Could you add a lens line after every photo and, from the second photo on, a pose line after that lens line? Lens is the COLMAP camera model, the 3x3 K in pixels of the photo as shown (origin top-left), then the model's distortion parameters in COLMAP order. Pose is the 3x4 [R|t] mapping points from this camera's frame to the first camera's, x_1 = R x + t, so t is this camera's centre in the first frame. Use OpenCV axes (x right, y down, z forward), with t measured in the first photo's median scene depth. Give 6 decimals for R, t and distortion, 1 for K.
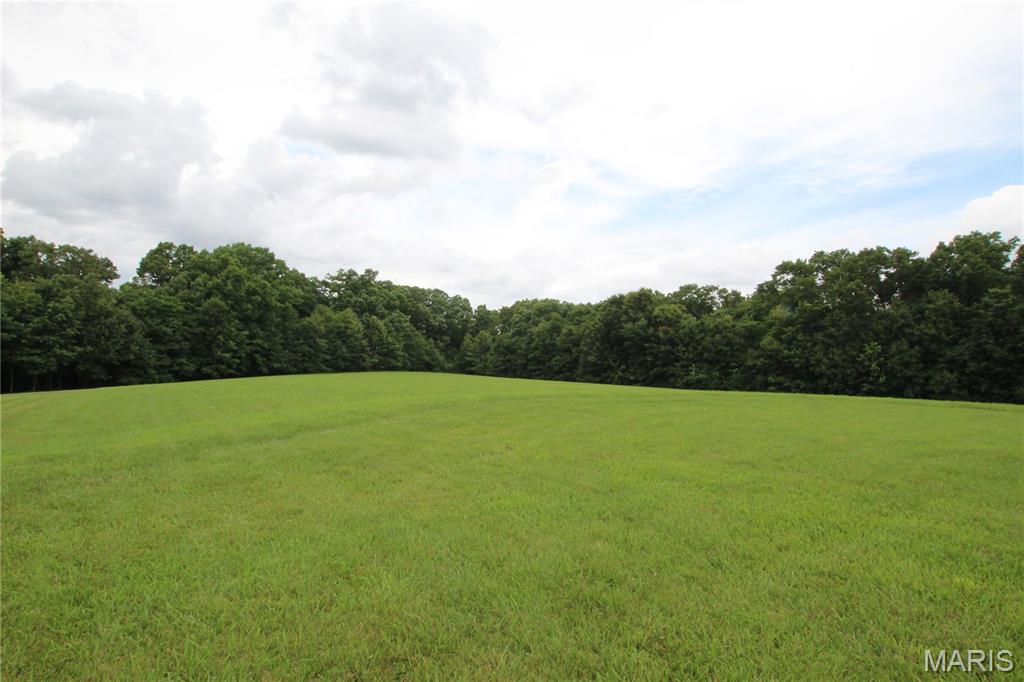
lens RADIAL K [[533.2, 0, 510.0], [0, 533.2, 357.1], [0, 0, 1]] dist [-0.050862, -0.000729]
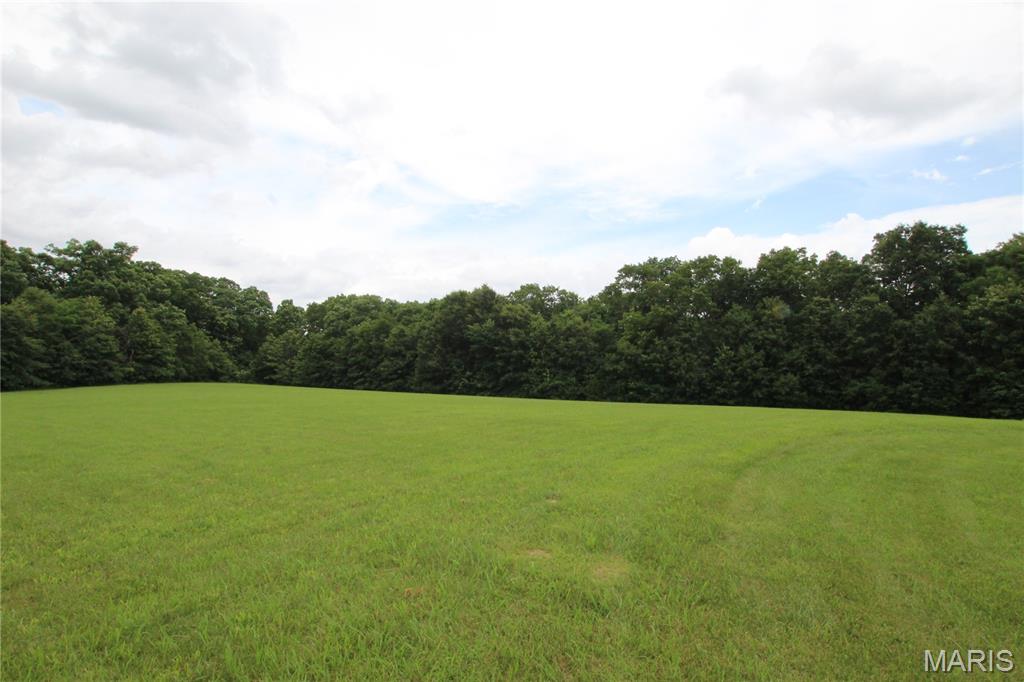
lens RADIAL K [[474.8, 0, 508.7], [0, 474.8, 346.0], [0, 0, 1]] dist [-0.039638, 0.006420]
pose [[0.913398, 0.003442, 0.407053, -0.044781], [0.006271, 0.999727, -0.022526, -0.007956], [-0.407019, 0.023128, 0.913127, 0.242730]]
